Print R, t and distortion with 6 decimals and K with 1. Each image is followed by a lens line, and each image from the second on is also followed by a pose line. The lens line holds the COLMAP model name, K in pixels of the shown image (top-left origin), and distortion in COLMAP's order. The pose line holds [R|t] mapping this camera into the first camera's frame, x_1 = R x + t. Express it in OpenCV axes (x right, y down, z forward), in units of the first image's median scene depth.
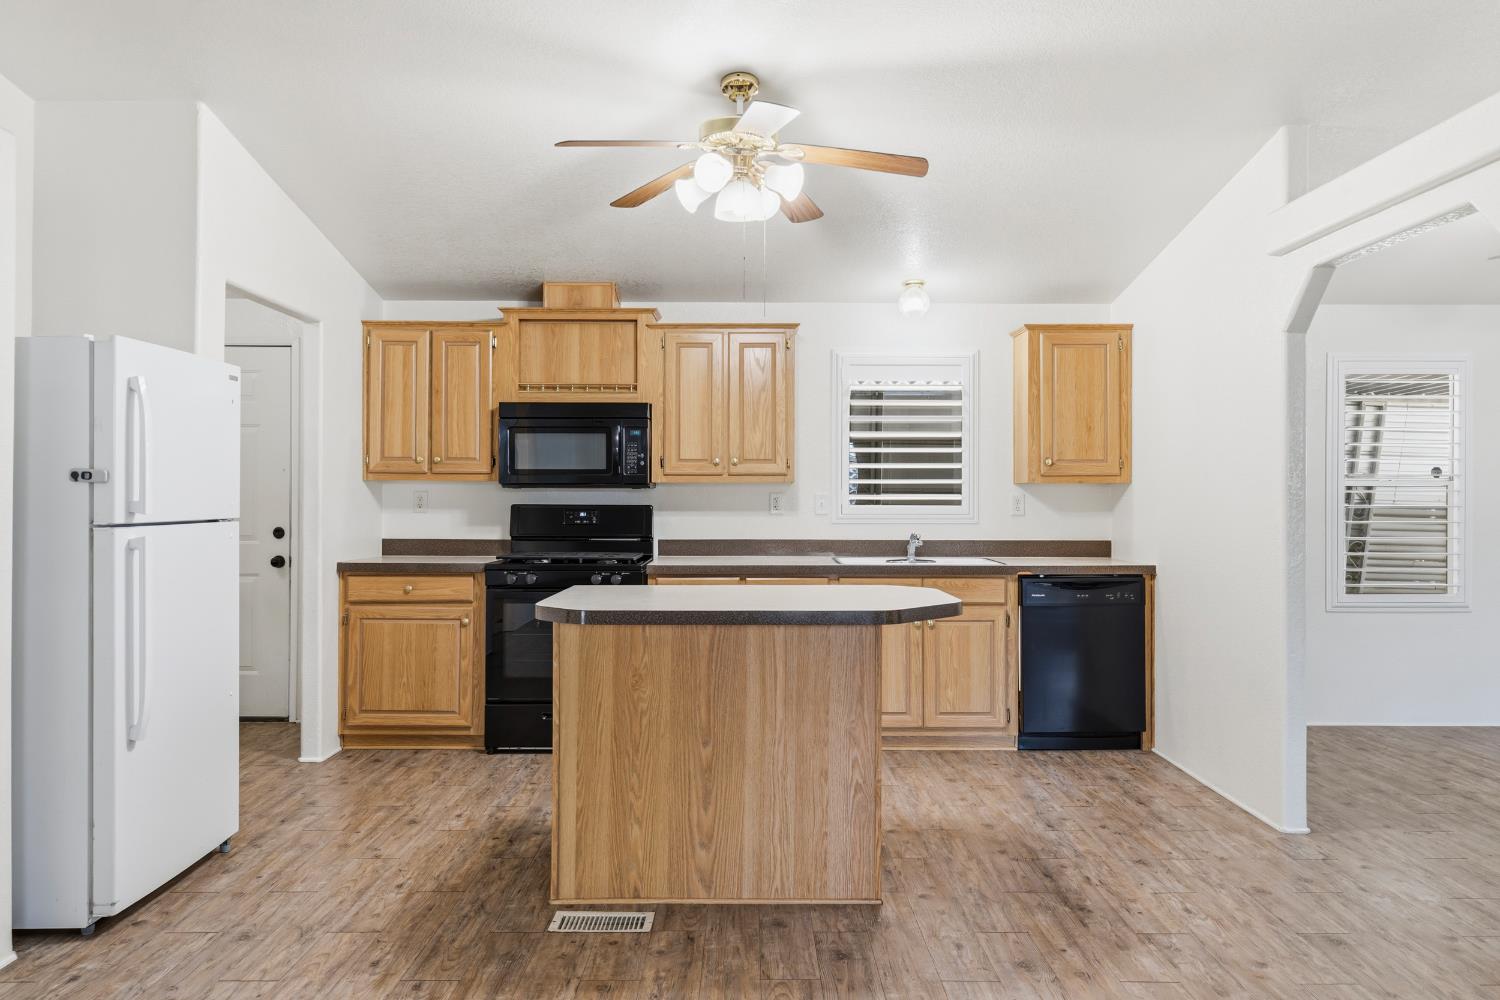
lens RADIAL K [[1037.5, 0, 745.7], [0, 1037.5, 491.2], [0, 0, 1]] dist [-0.011225, -0.000694]
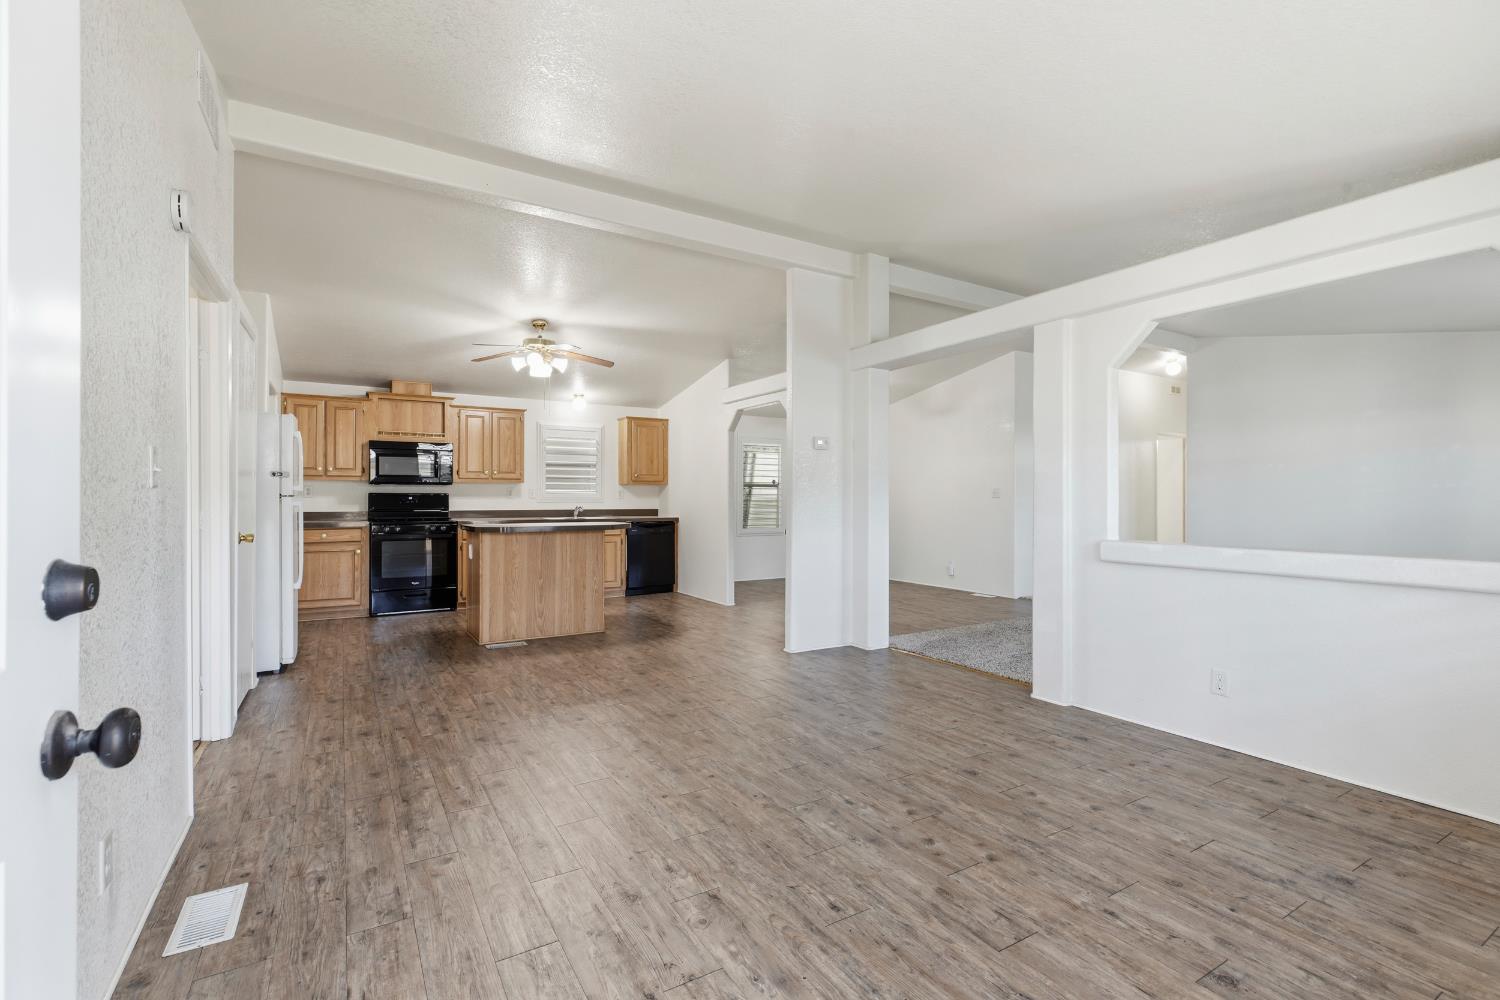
lens RADIAL K [[676.5, 0, 751.6], [0, 676.5, 499.0], [0, 0, 1]] dist [-0.000977, -0.000478]
pose [[0.854284, -0.002987, 0.519799, -0.284504], [0.000338, 0.999986, 0.005191, 0.018114], [-0.519807, -0.004259, 0.854273, -0.456711]]
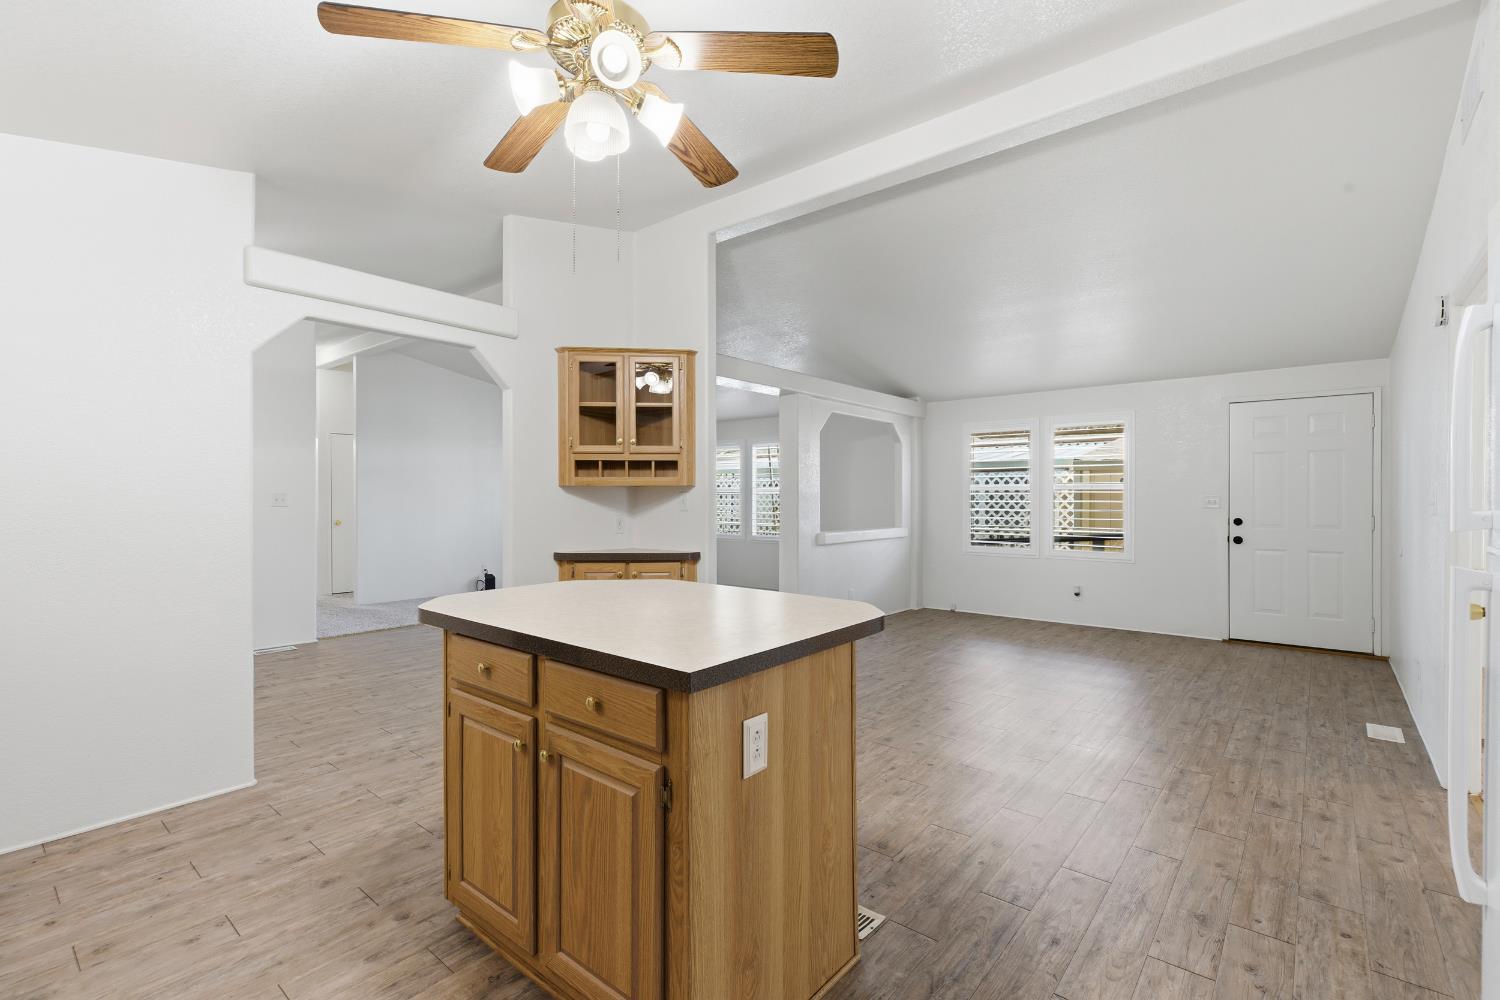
lens RADIAL K [[676.5, 0, 751.9], [0, 676.5, 499.0], [0, 0, 1]] dist [-0.000977, -0.000478]
pose [[-0.765699, -0.007941, 0.643150, -0.289940], [-0.007331, 0.999967, 0.003618, 0.000879], [-0.643157, -0.001945, -0.765732, 0.892033]]
